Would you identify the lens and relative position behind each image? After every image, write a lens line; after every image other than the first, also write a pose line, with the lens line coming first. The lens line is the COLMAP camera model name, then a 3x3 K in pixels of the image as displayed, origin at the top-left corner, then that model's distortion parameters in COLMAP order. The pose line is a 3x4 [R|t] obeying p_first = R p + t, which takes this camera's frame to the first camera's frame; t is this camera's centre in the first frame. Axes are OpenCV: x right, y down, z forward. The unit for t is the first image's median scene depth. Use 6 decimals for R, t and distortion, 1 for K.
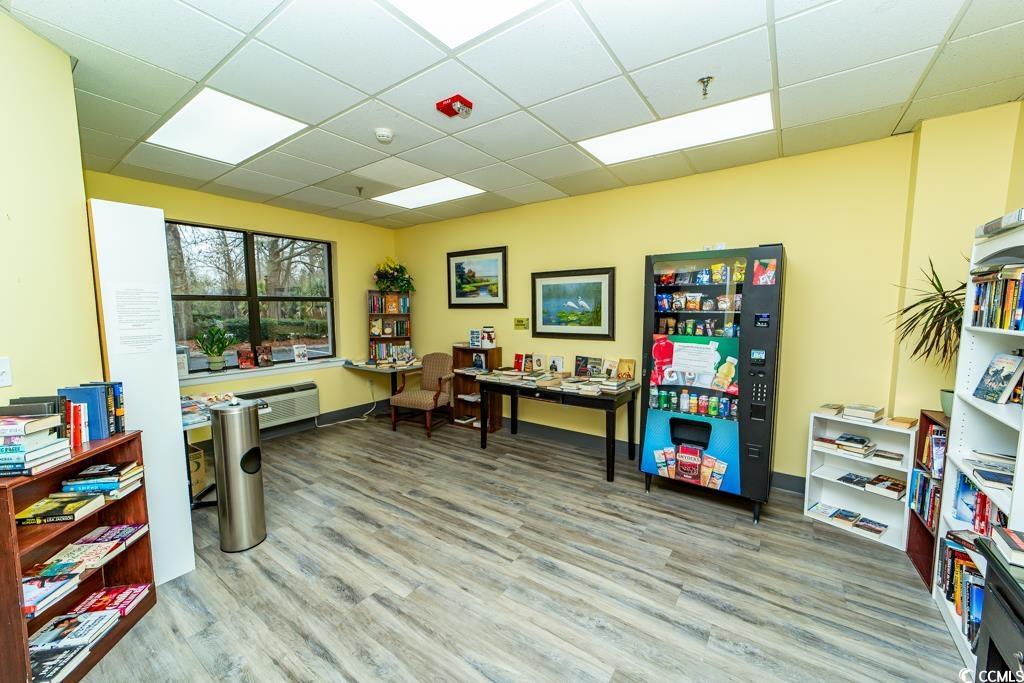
lens RADIAL K [[399.2, 0, 507.4], [0, 399.2, 343.3], [0, 0, 1]] dist [-0.002644, 0.001508]
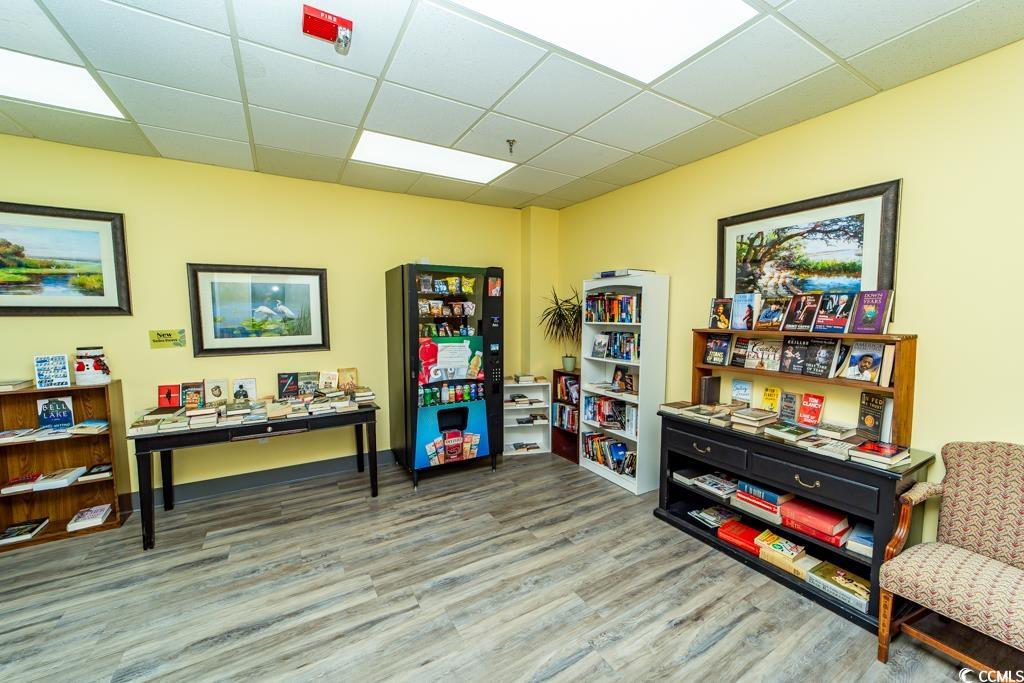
lens RADIAL K [[399.2, 0, 512.8], [0, 399.2, 343.2], [0, 0, 1]] dist [-0.002644, 0.001508]
pose [[0.400951, -0.069848, 0.913433, -0.514728], [0.084790, 0.995639, 0.038915, -0.028845], [-0.912167, 0.061847, 0.405125, 0.336926]]
